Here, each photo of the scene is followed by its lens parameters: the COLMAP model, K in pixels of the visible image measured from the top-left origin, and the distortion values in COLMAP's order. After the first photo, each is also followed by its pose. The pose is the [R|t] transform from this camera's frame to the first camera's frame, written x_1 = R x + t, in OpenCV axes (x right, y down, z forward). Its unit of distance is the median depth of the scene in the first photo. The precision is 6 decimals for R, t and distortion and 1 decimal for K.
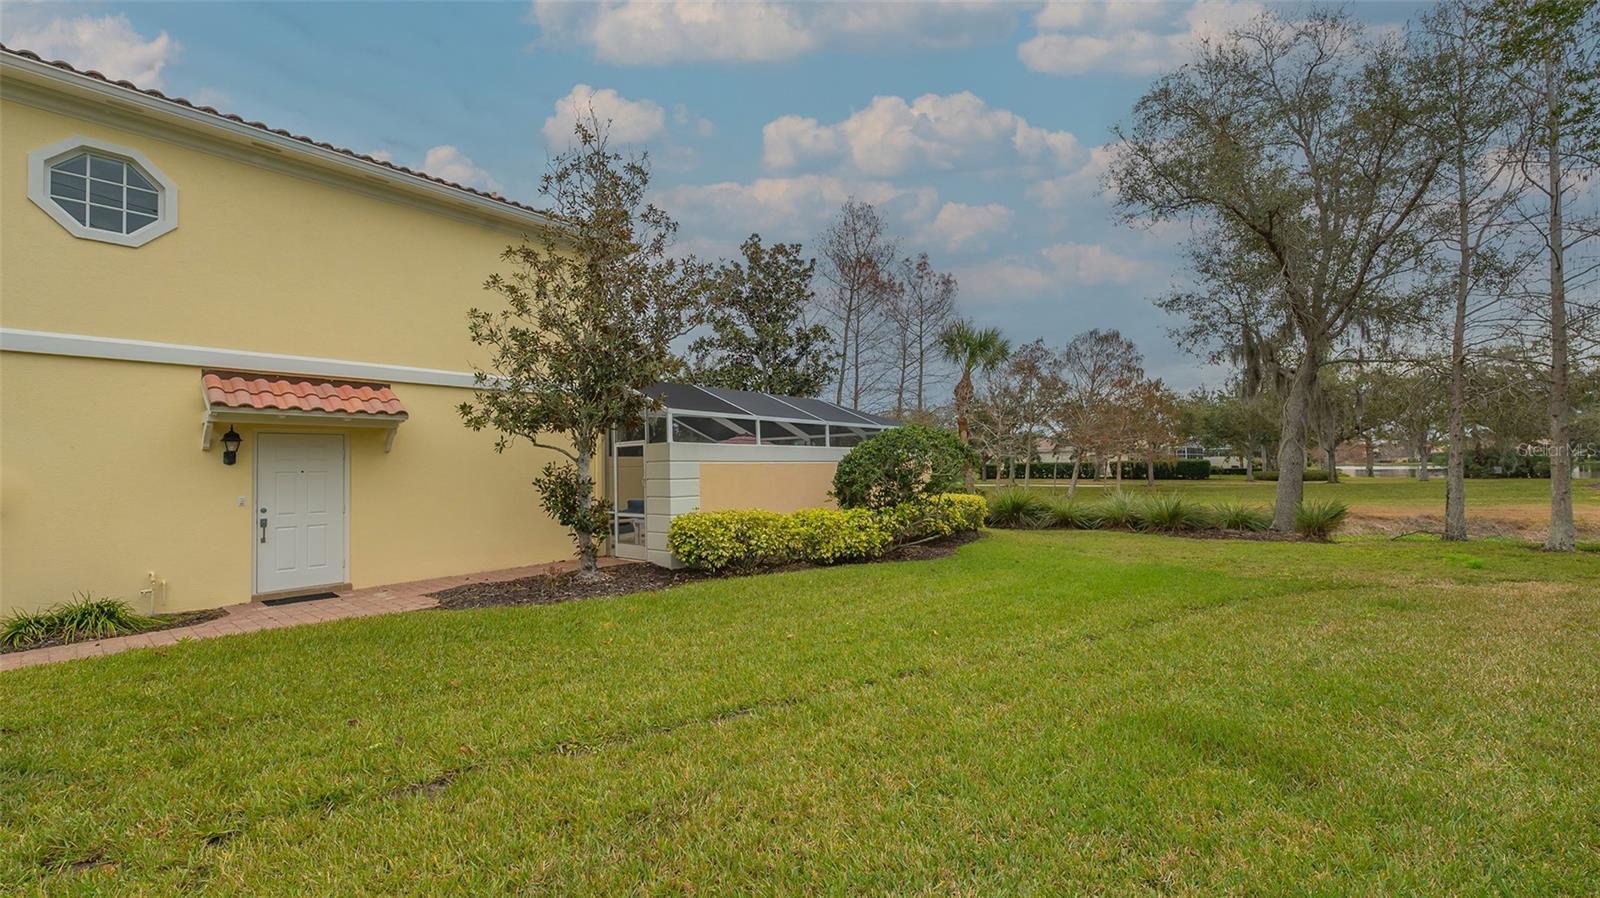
lens RADIAL K [[641.0, 0, 787.9], [0, 641.0, 440.5], [0, 0, 1]] dist [0.007982, -0.000720]
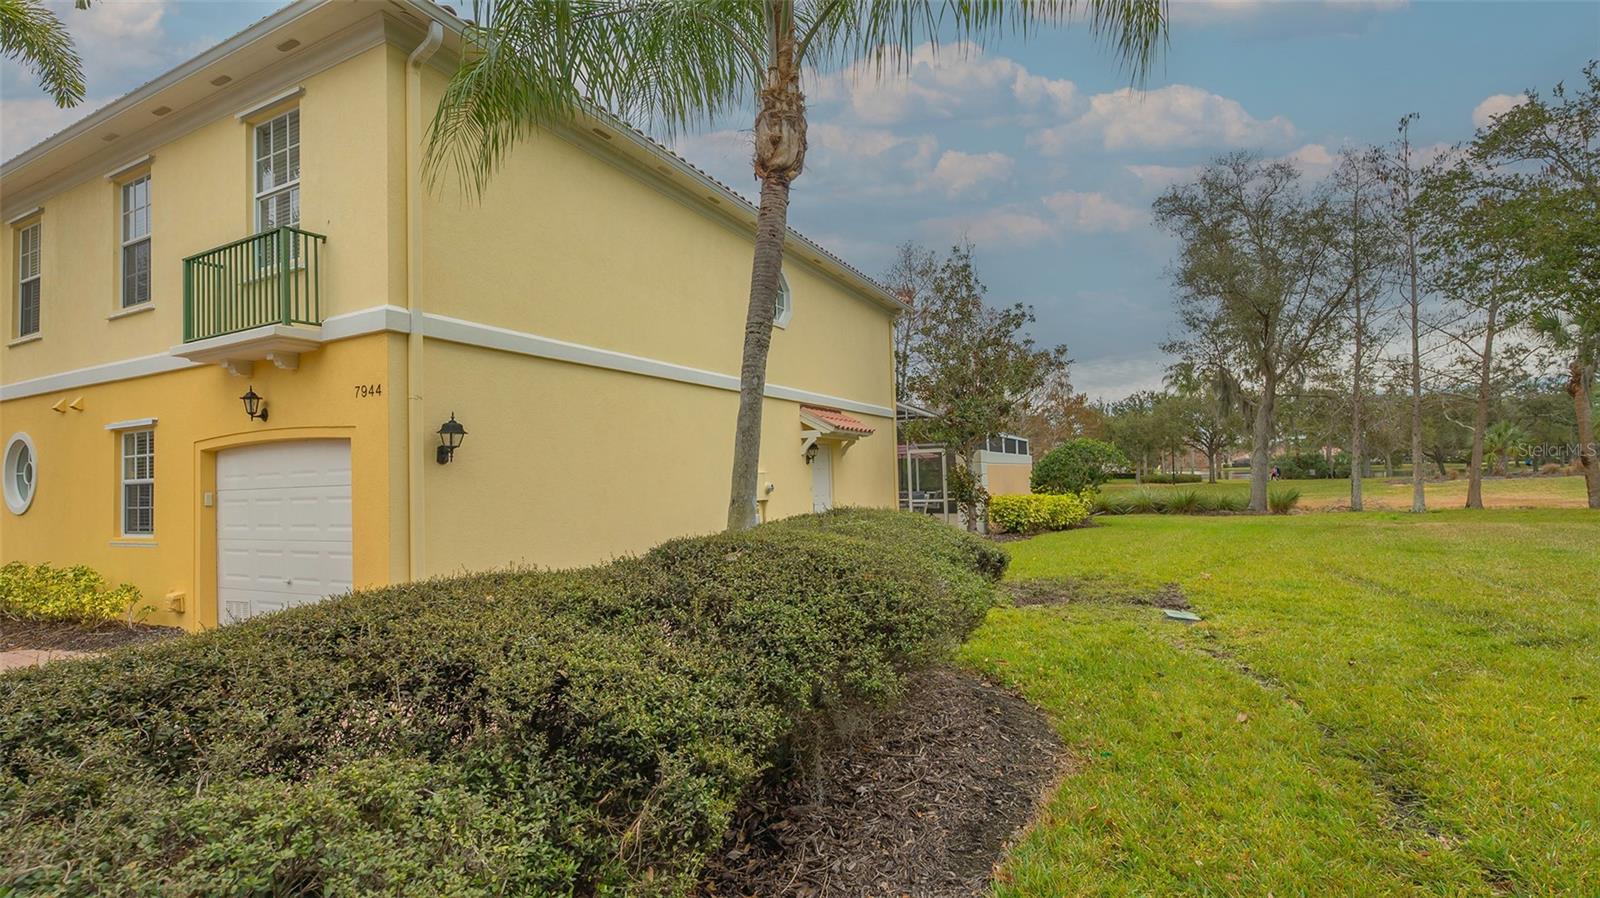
lens RADIAL K [[736.4, 0, 775.6], [0, 736.4, 441.4], [0, 0, 1]] dist [0.000023, -0.000014]
pose [[0.972367, 0.002341, 0.233447, -0.663867], [-0.000313, 0.999962, -0.008721, -0.000756], [-0.233459, 0.008407, 0.972330, -0.361890]]
